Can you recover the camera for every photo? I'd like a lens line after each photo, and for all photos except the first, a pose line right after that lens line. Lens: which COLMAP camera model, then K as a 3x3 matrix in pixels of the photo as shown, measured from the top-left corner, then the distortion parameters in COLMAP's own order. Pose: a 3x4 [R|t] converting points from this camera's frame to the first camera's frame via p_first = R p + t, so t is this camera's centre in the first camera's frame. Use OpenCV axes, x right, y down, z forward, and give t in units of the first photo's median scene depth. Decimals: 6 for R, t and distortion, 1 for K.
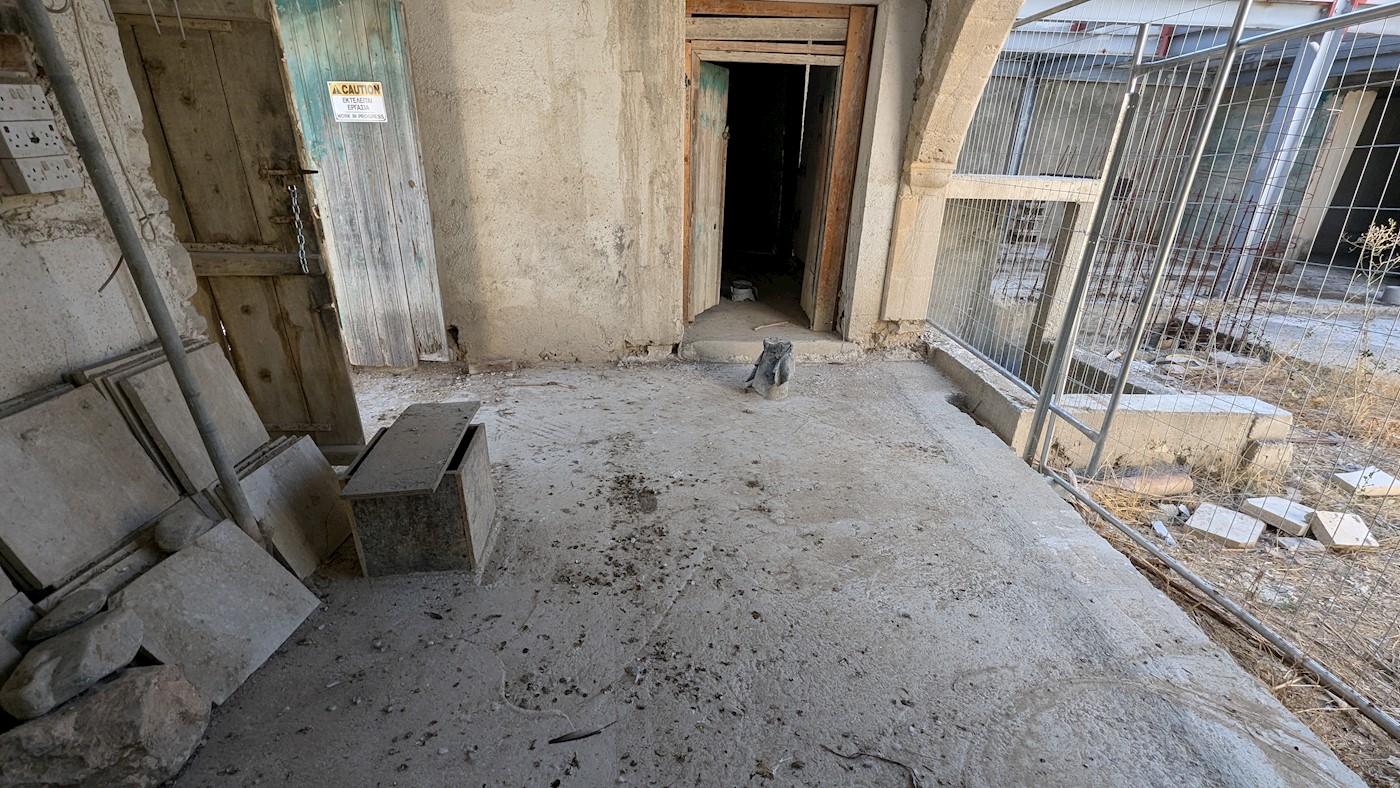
lens RADIAL K [[580.1, 0, 704.8], [0, 580.1, 402.4], [0, 0, 1]] dist [0.001481, -0.000826]
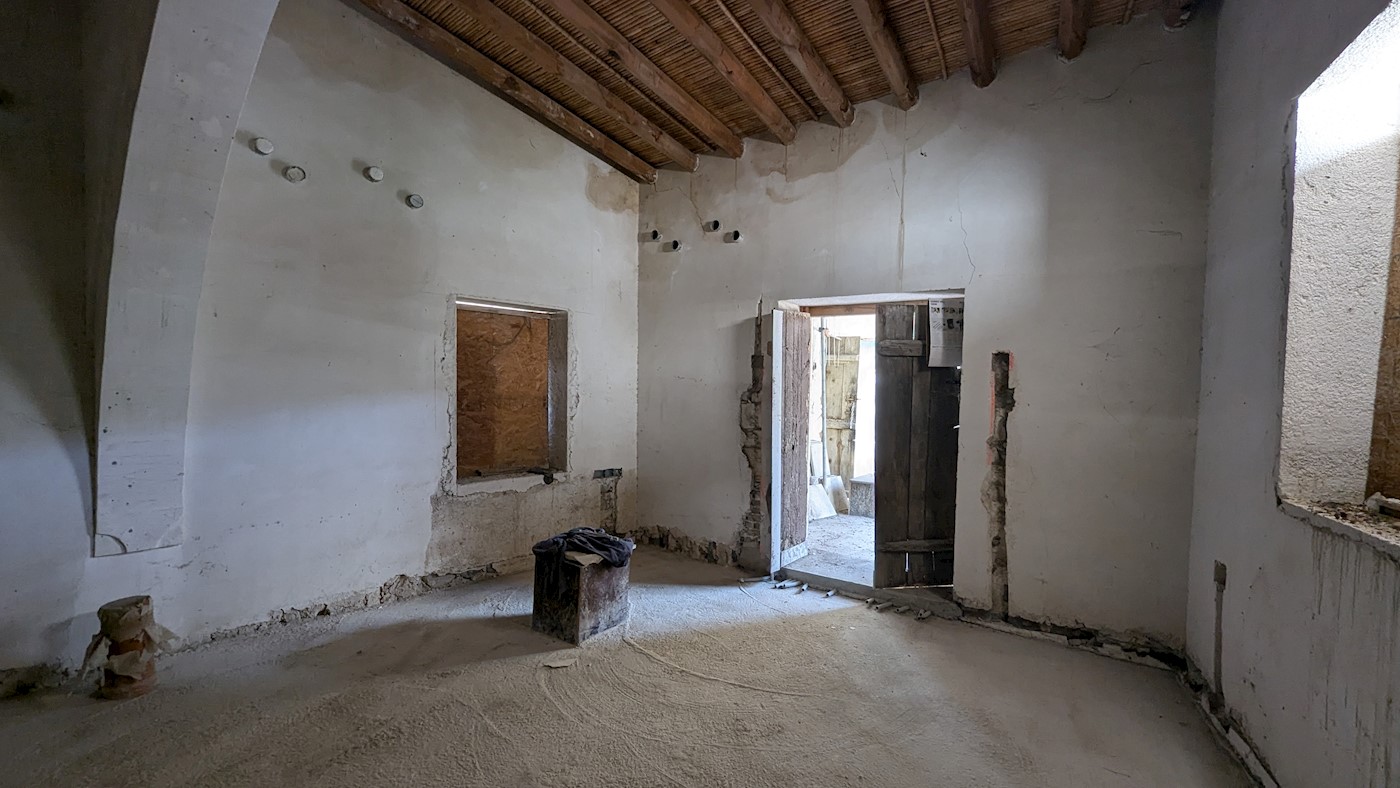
lens RADIAL K [[579.1, 0, 704.0], [0, 579.1, 403.1], [0, 0, 1]] dist [0.000567, 0.001106]
pose [[0.712605, 0.016483, -0.701371, 0.957801], [-0.289462, 0.917571, -0.272535, 0.741787], [0.639066, 0.397231, 0.658637, -1.648525]]
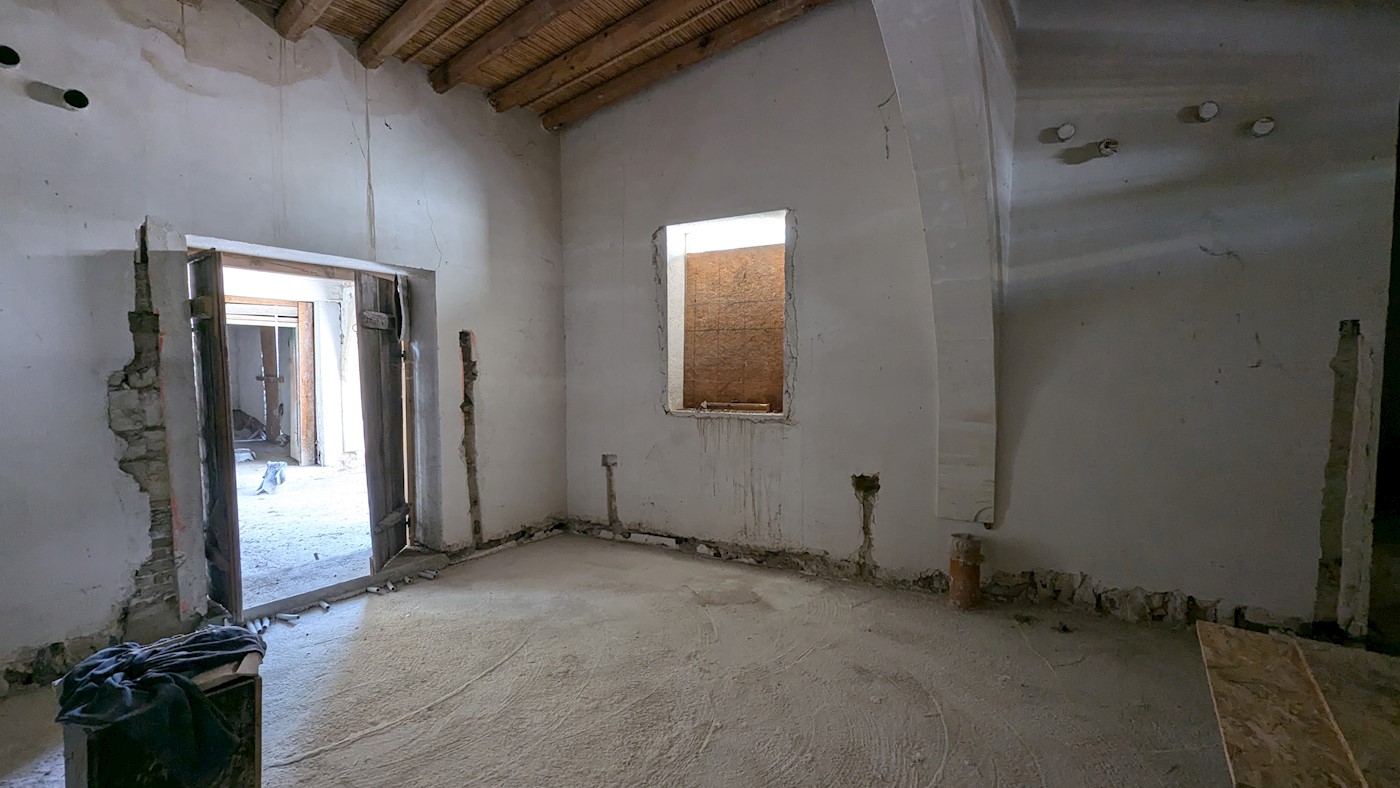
lens RADIAL K [[580.1, 0, 704.8], [0, 580.1, 402.4], [0, 0, 1]] dist [0.001481, -0.000826]
pose [[0.710562, -0.062279, 0.700873, -0.290207], [0.297438, 0.929291, -0.218973, 0.811617], [-0.637677, 0.364060, 0.678843, -1.839481]]
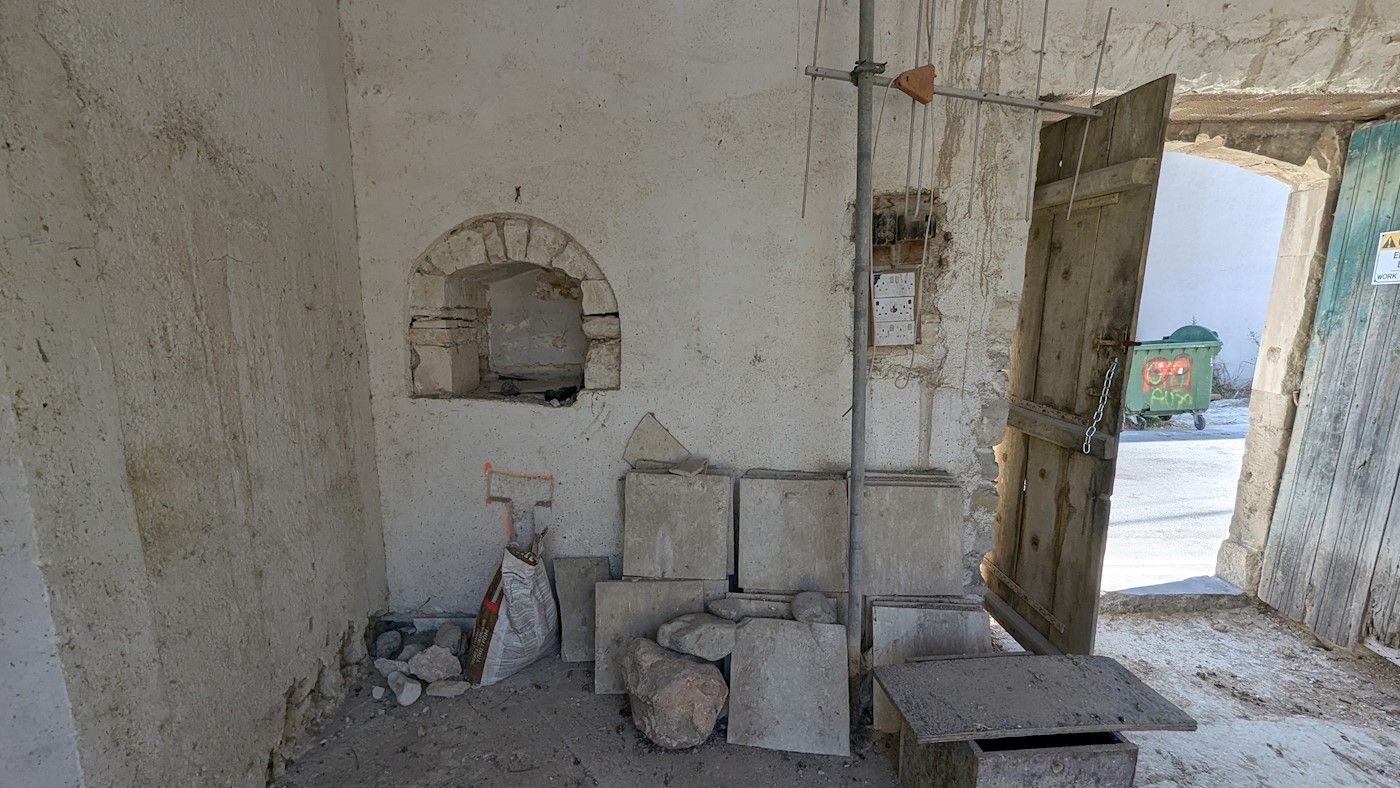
lens RADIAL K [[579.1, 0, 704.0], [0, 579.1, 403.1], [0, 0, 1]] dist [0.000567, 0.001106]
pose [[-0.049572, 0.145523, -0.988112, 0.169298], [-0.407956, 0.900086, 0.153025, -0.186124], [0.911655, 0.410692, 0.014748, 0.437892]]
